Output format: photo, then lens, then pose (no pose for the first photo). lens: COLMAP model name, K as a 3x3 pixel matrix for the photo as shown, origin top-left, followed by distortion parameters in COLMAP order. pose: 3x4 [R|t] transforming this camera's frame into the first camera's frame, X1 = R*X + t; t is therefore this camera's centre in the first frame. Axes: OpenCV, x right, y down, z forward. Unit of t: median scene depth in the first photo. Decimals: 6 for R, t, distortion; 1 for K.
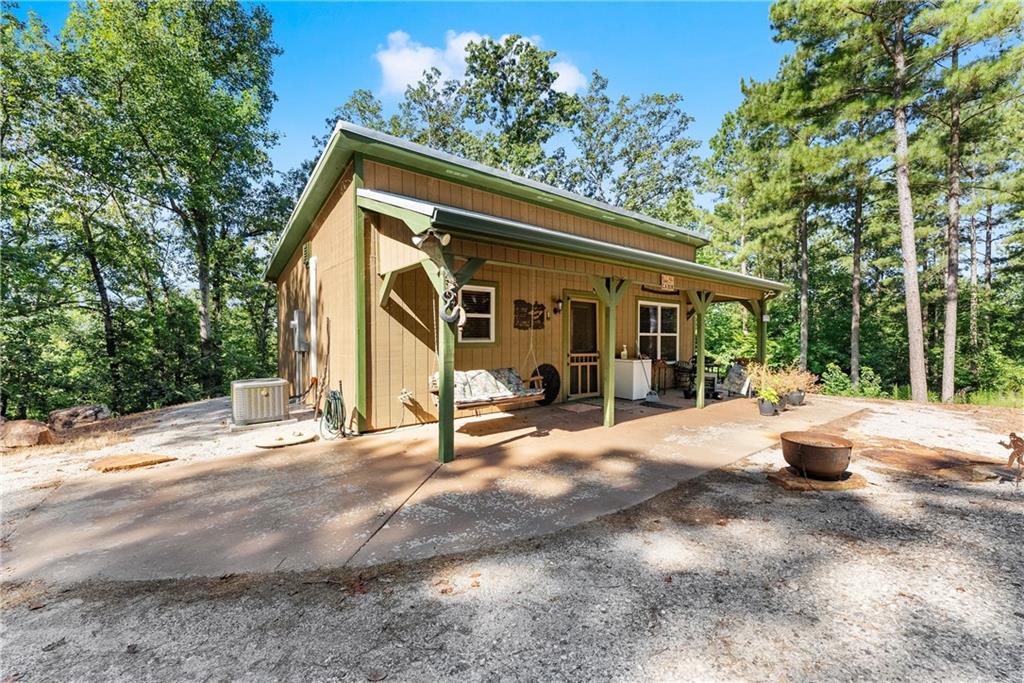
lens RADIAL K [[414.9, 0, 509.1], [0, 414.9, 341.3], [0, 0, 1]] dist [-0.003422, 0.000068]
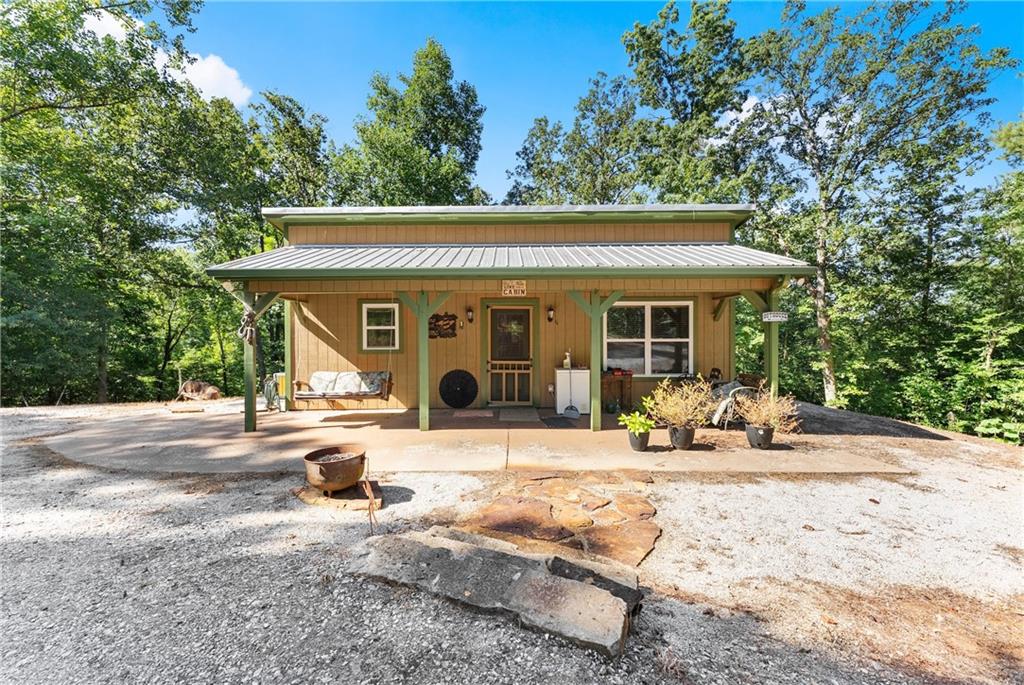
lens RADIAL K [[414.9, 0, 508.2], [0, 414.9, 342.4], [0, 0, 1]] dist [-0.003422, 0.000068]
pose [[0.778730, -0.000325, -0.627359, 0.871150], [0.001187, 0.999999, 0.000955, -0.017578], [0.627358, -0.001489, 0.778730, 0.245346]]
